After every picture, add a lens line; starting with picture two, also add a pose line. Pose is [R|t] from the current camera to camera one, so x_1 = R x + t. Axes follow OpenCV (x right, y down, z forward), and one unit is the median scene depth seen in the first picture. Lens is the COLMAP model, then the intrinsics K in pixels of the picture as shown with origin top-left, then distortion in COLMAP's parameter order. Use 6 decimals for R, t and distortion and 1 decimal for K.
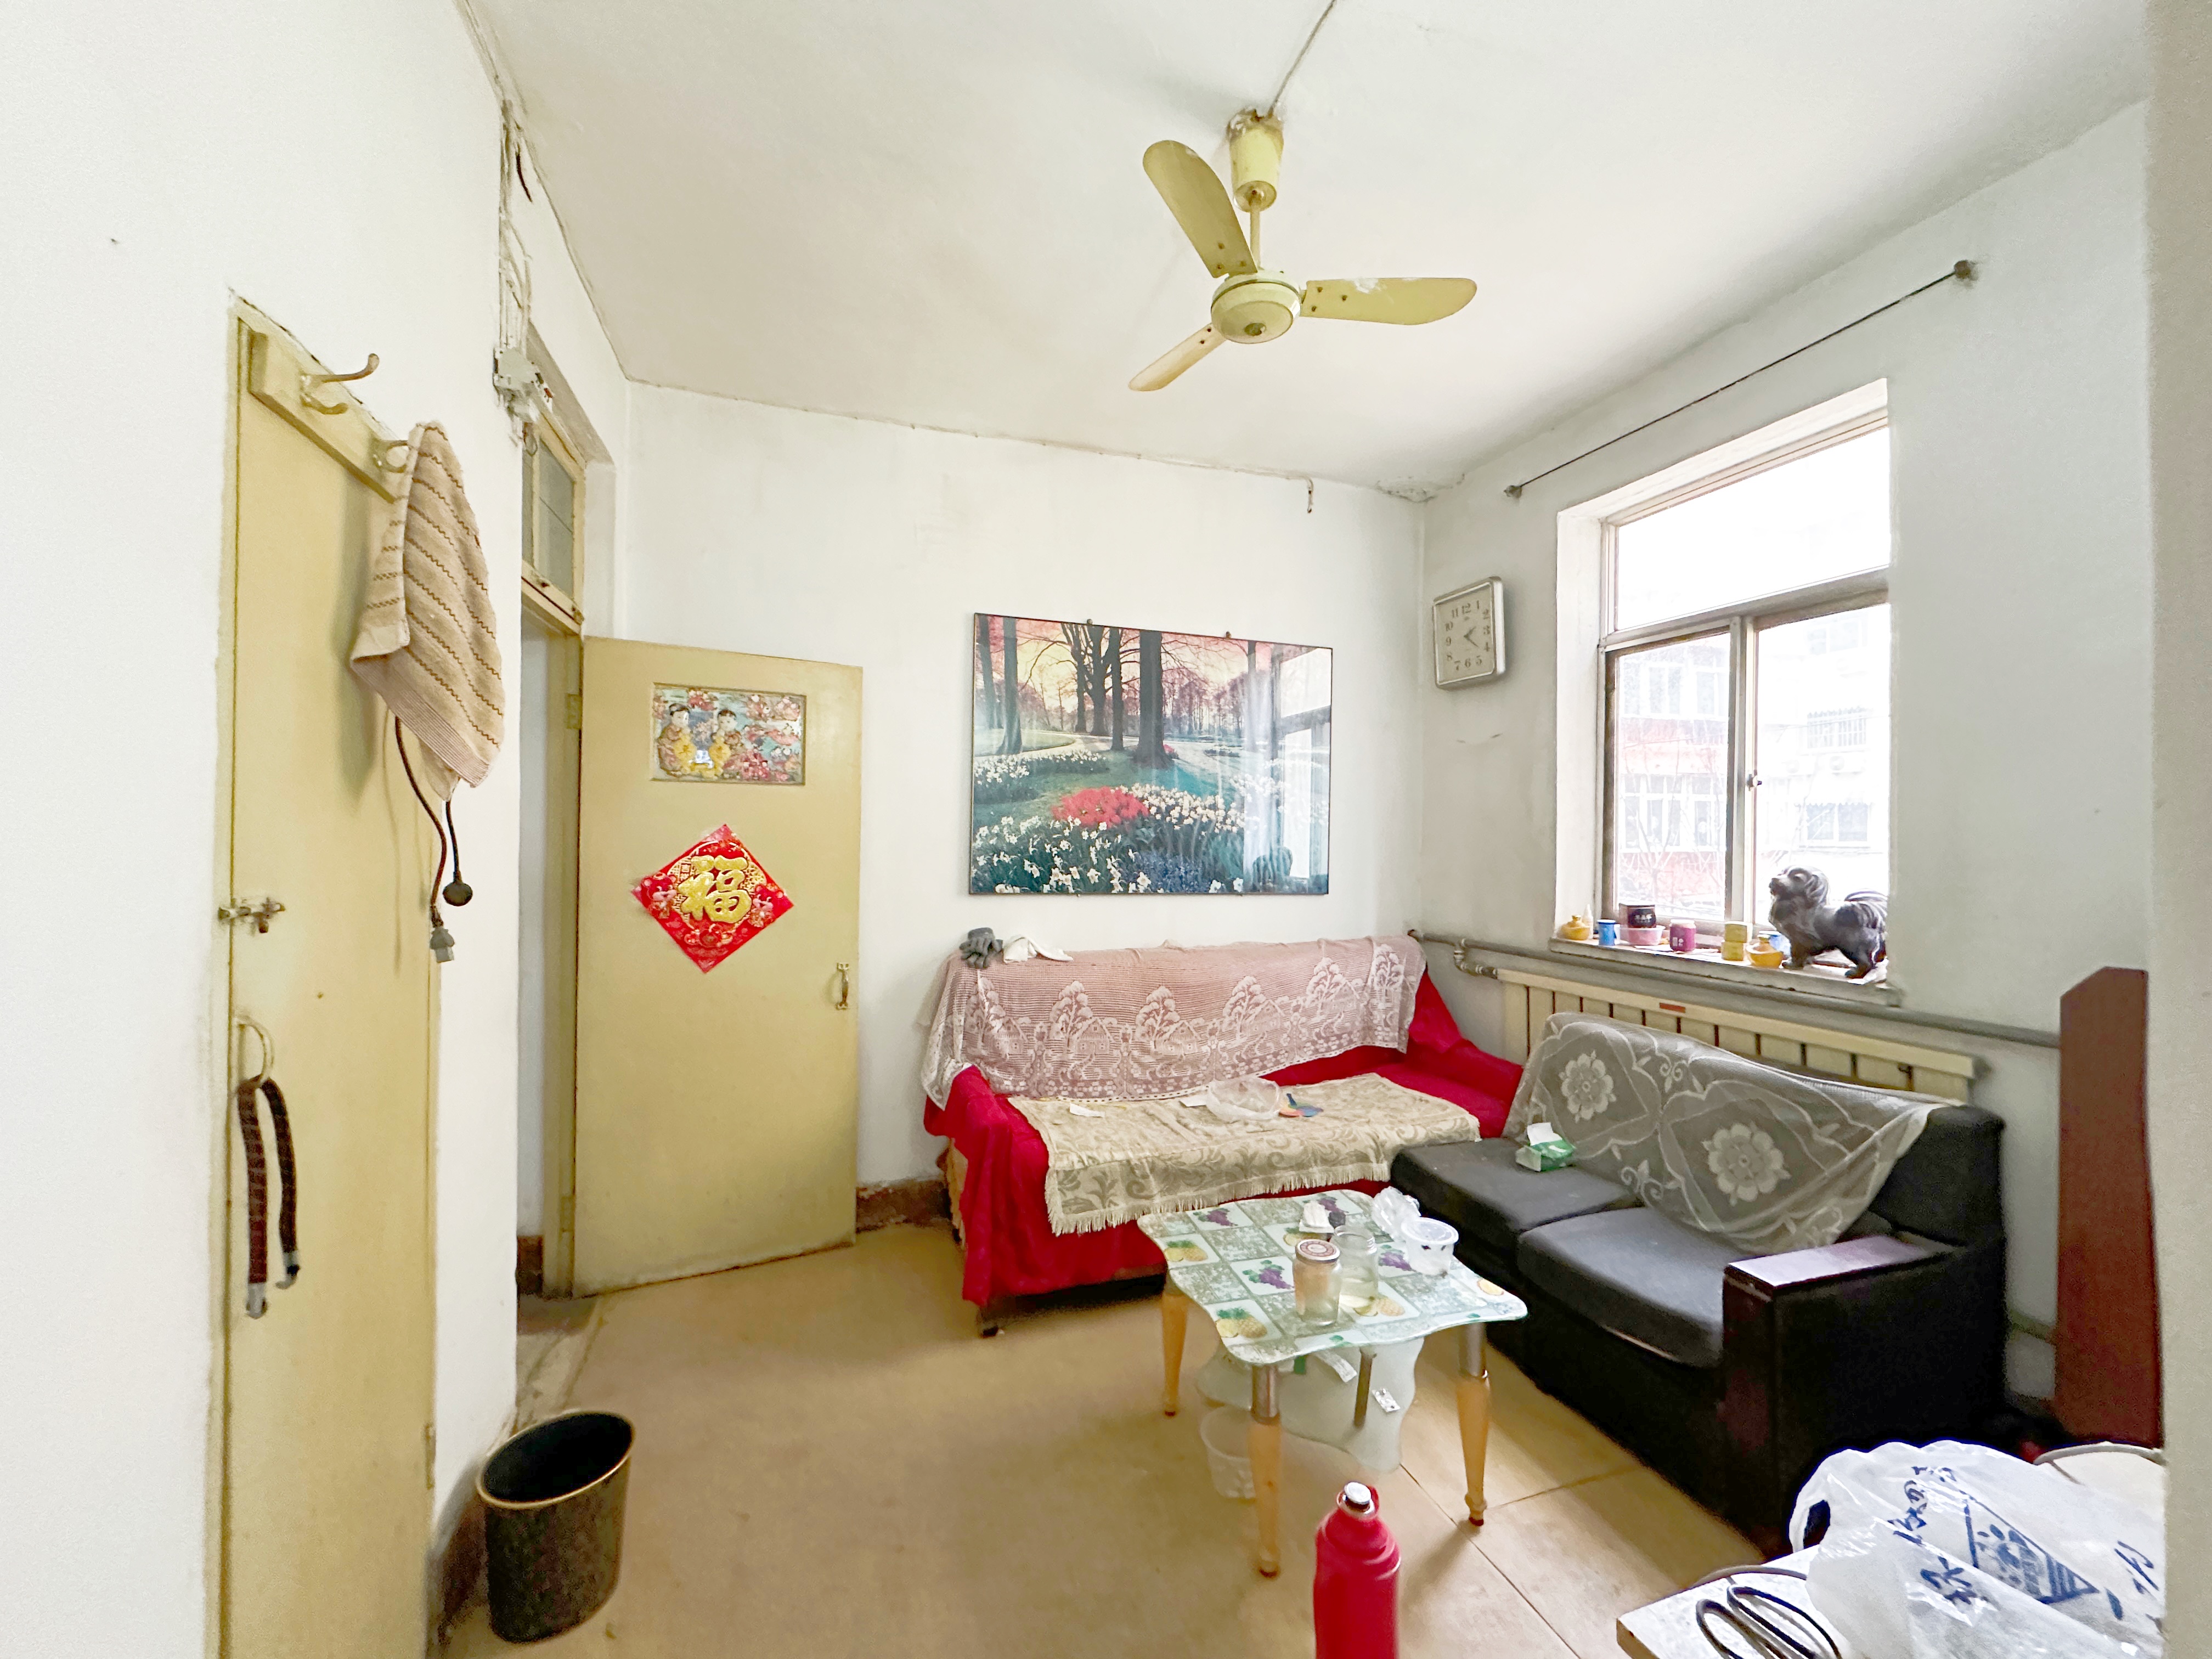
lens RADIAL K [[877.3, 0, 1106.0], [0, 877.3, 829.5], [0, 0, 1]] dist [-0.001045, -0.000191]
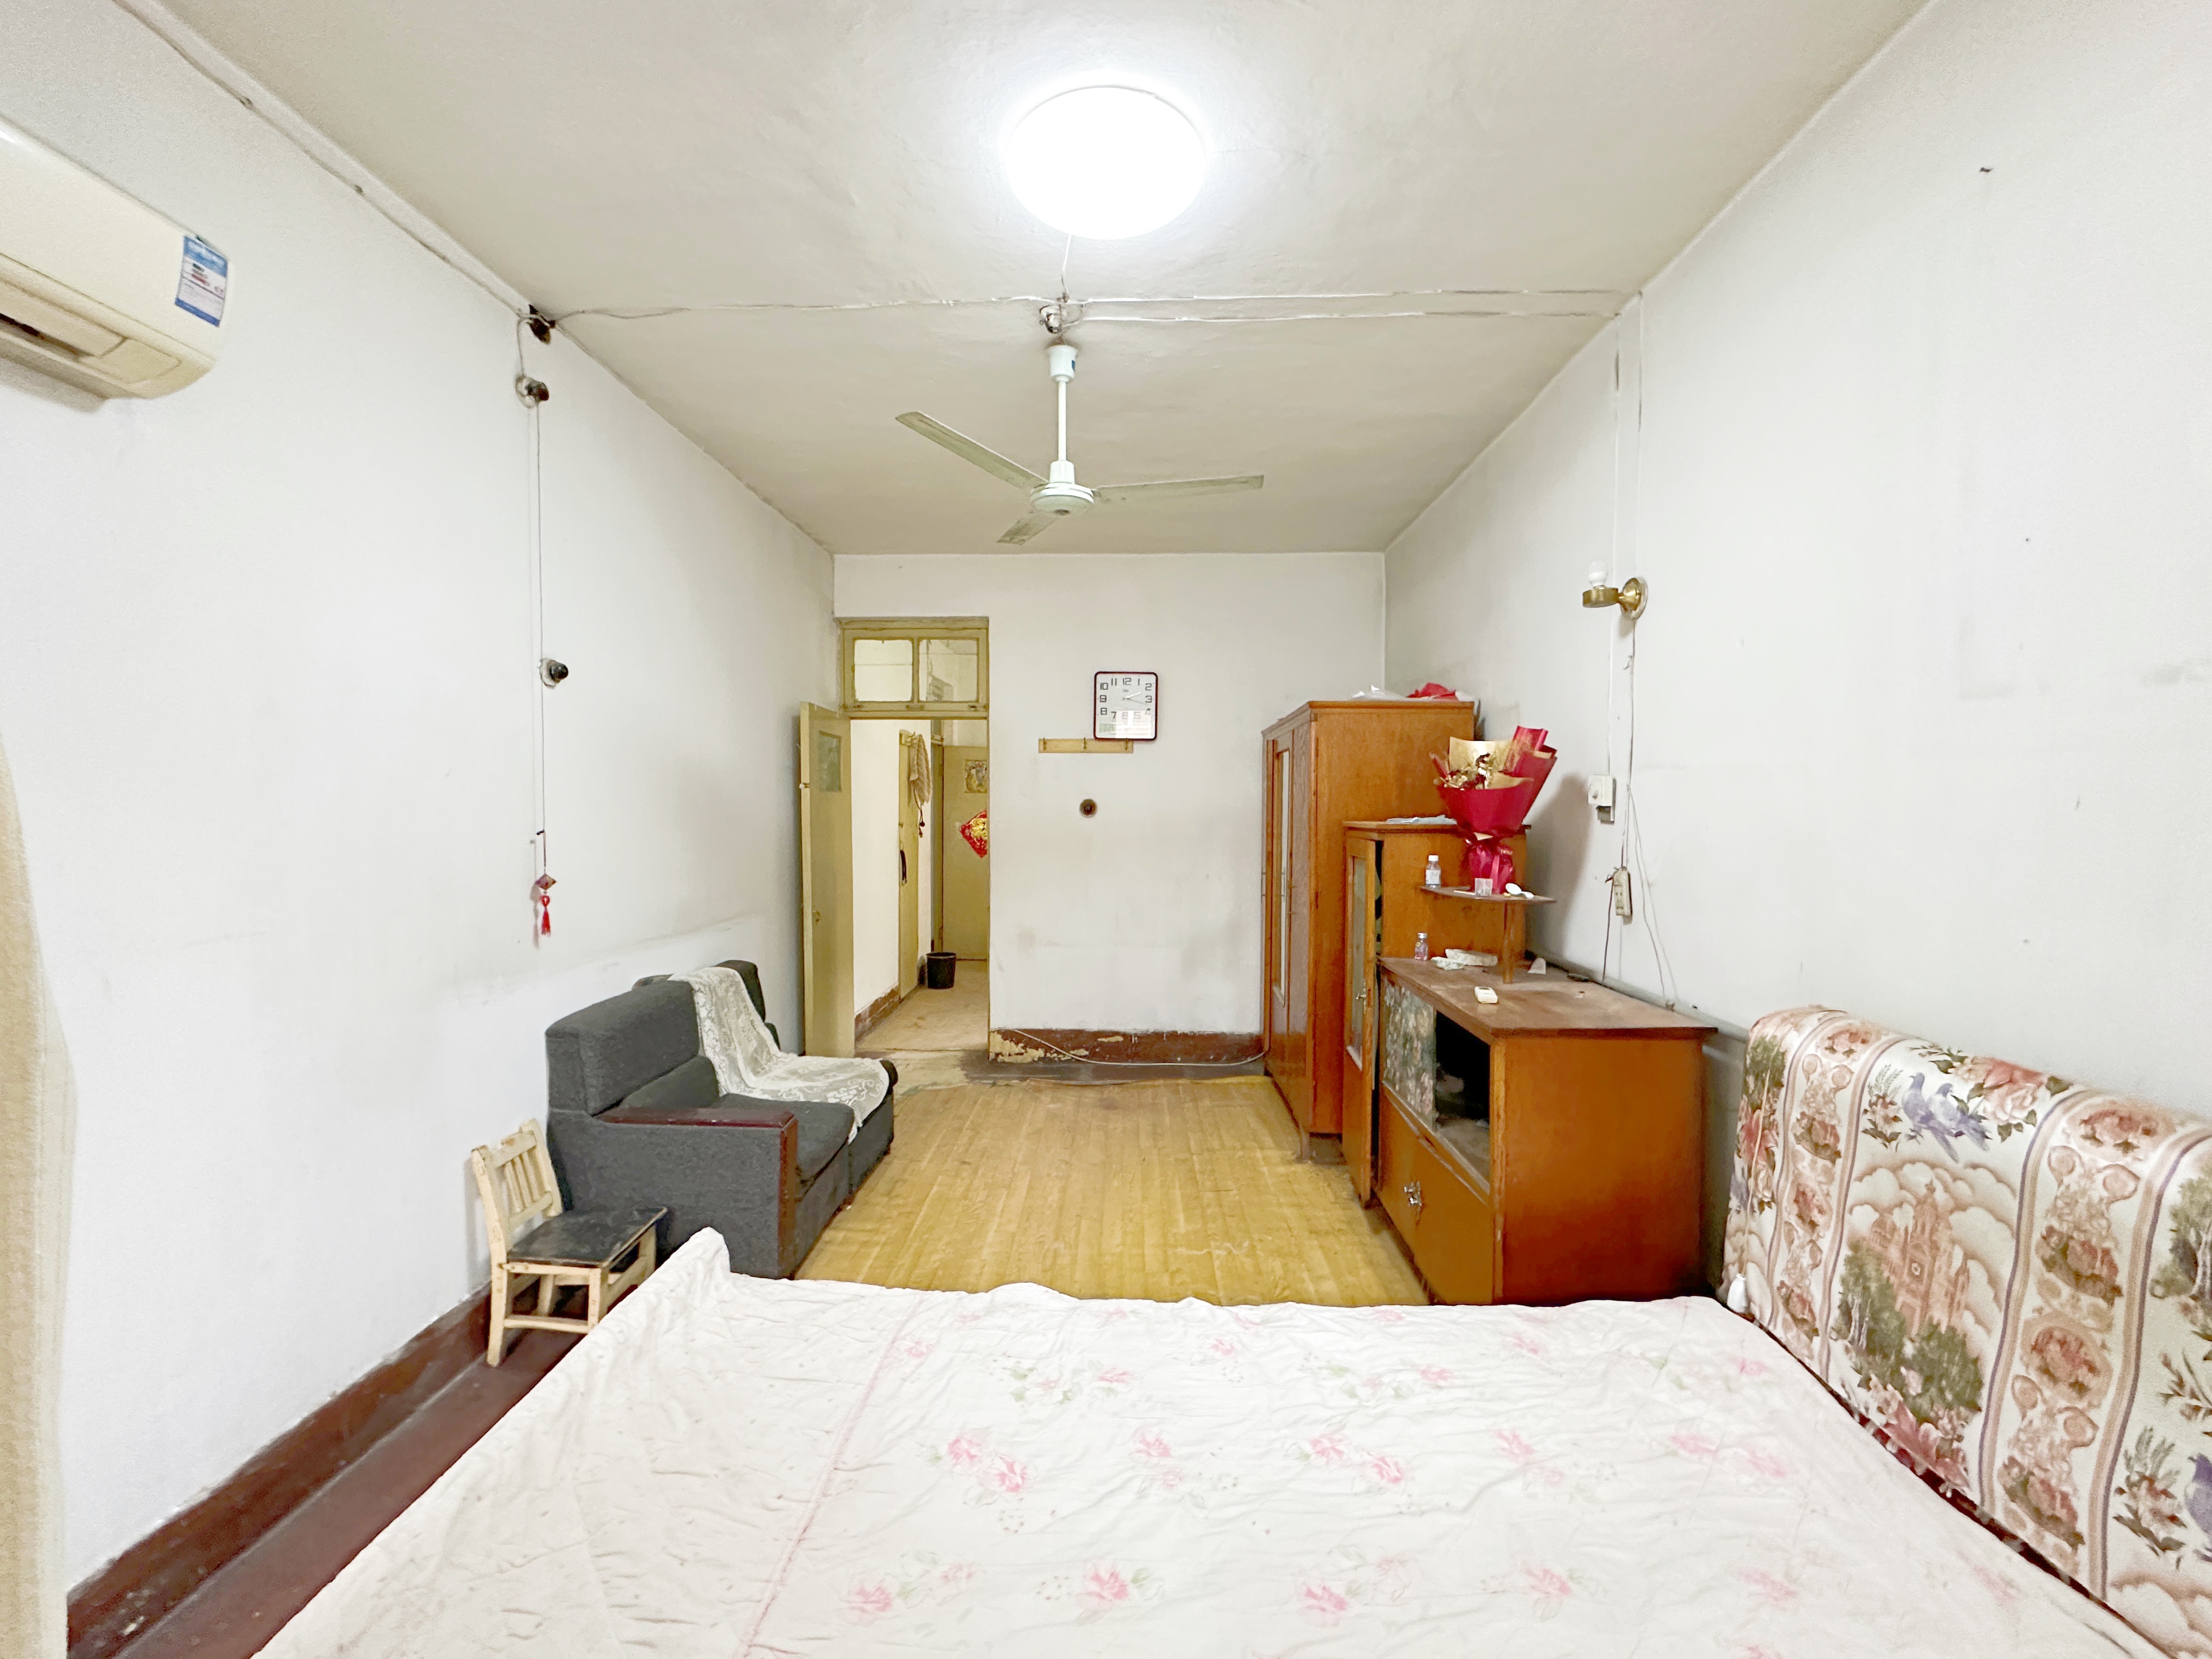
lens RADIAL K [[877.3, 0, 1106.0], [0, 877.3, 829.5], [0, 0, 1]] dist [-0.001045, -0.000191]
pose [[0.938775, 0.001544, -0.344528, 1.651839], [0.009102, 0.999530, 0.029282, -0.025530], [0.344411, -0.030626, 0.938319, -2.810291]]
